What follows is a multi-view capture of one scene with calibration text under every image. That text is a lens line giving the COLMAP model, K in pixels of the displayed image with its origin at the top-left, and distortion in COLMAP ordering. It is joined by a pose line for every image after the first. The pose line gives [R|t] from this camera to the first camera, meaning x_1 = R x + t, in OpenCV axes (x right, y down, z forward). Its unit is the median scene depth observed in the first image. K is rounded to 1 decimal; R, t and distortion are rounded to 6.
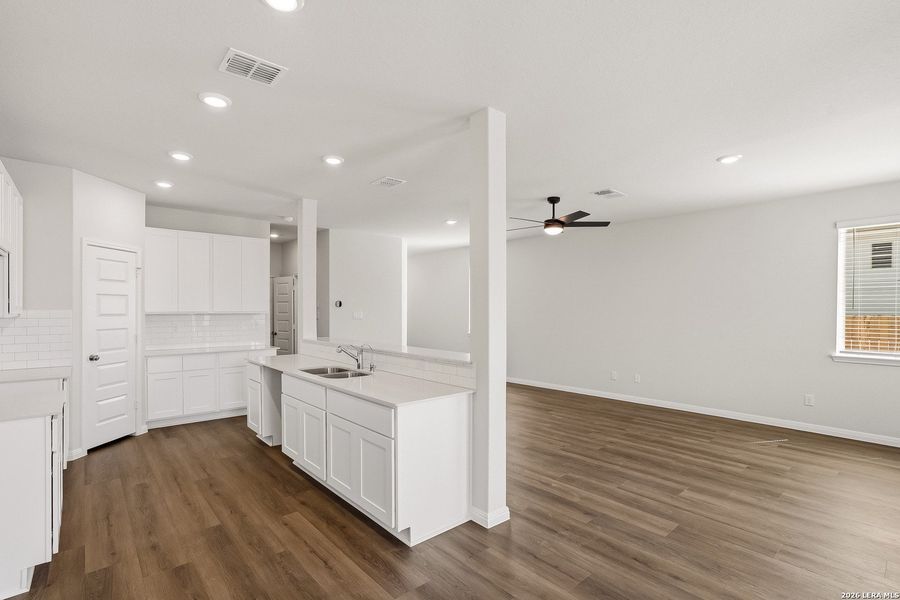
lens RADIAL K [[422.6, 0, 448.2], [0, 422.6, 305.4], [0, 0, 1]] dist [-0.023074, 0.010121]
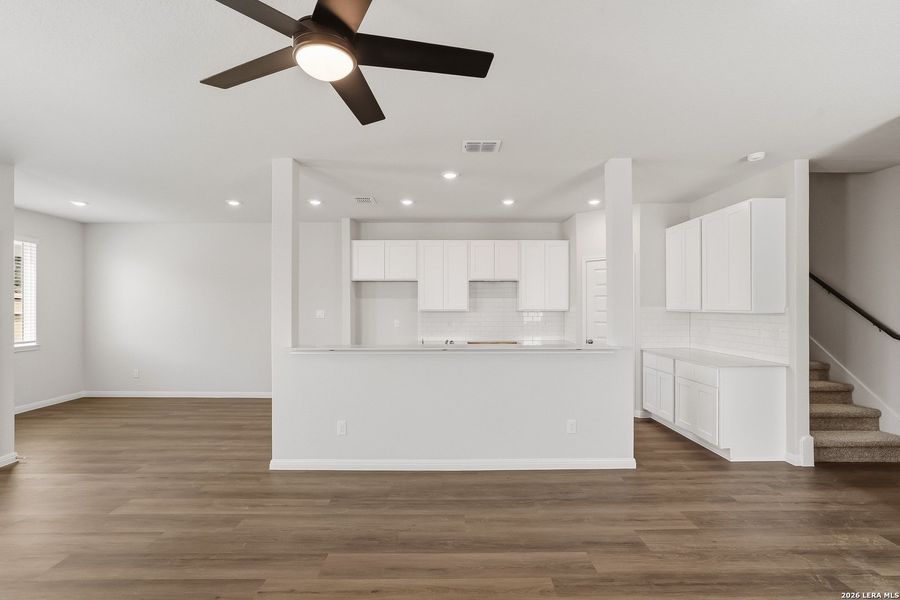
lens RADIAL K [[422.6, 0, 448.0], [0, 422.6, 302.9], [0, 0, 1]] dist [-0.023074, 0.010121]
pose [[-0.658846, -0.004288, -0.752265, 0.628449], [0.007321, 0.999900, -0.012111, 0.012372], [0.752242, -0.013487, -0.658749, 1.883226]]
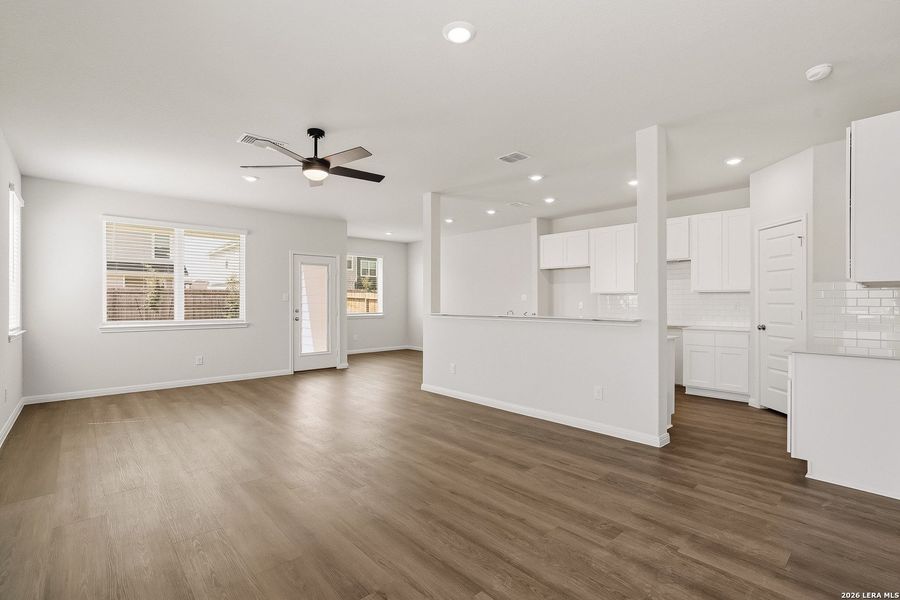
lens RADIAL K [[422.6, 0, 442.7], [0, 422.6, 301.5], [0, 0, 1]] dist [-0.023074, 0.010121]
pose [[-0.999996, 0.000140, -0.002739, 0.037246], [0.000158, 0.999979, -0.006516, 0.073480], [0.002738, -0.006516, -0.999975, 2.563760]]
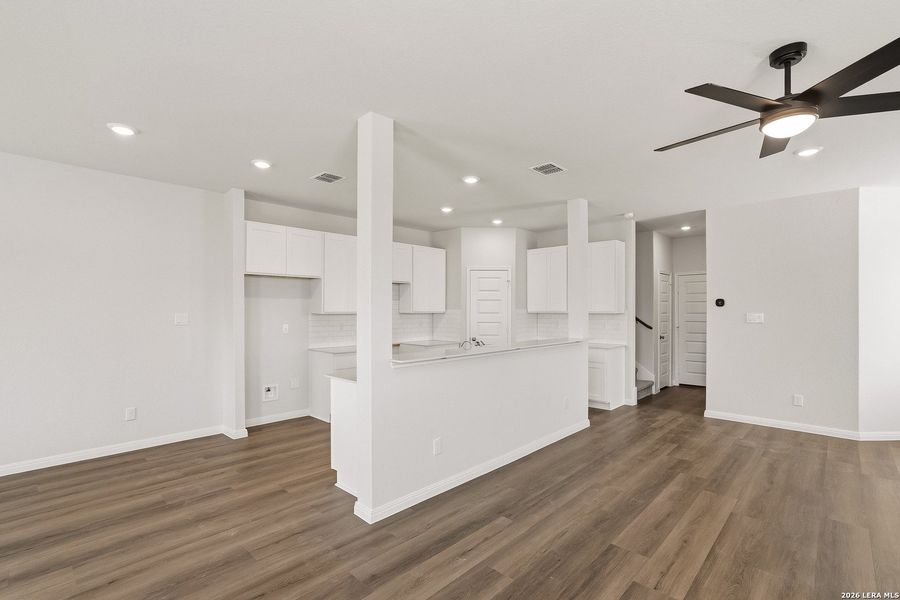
lens RADIAL K [[422.6, 0, 453.1], [0, 422.6, 303.9], [0, 0, 1]] dist [-0.023074, 0.010121]
pose [[0.096534, -0.013328, -0.995240, 0.941044], [0.006672, 0.999897, -0.012743, 0.011039], [0.995307, -0.005410, 0.096613, 0.911568]]
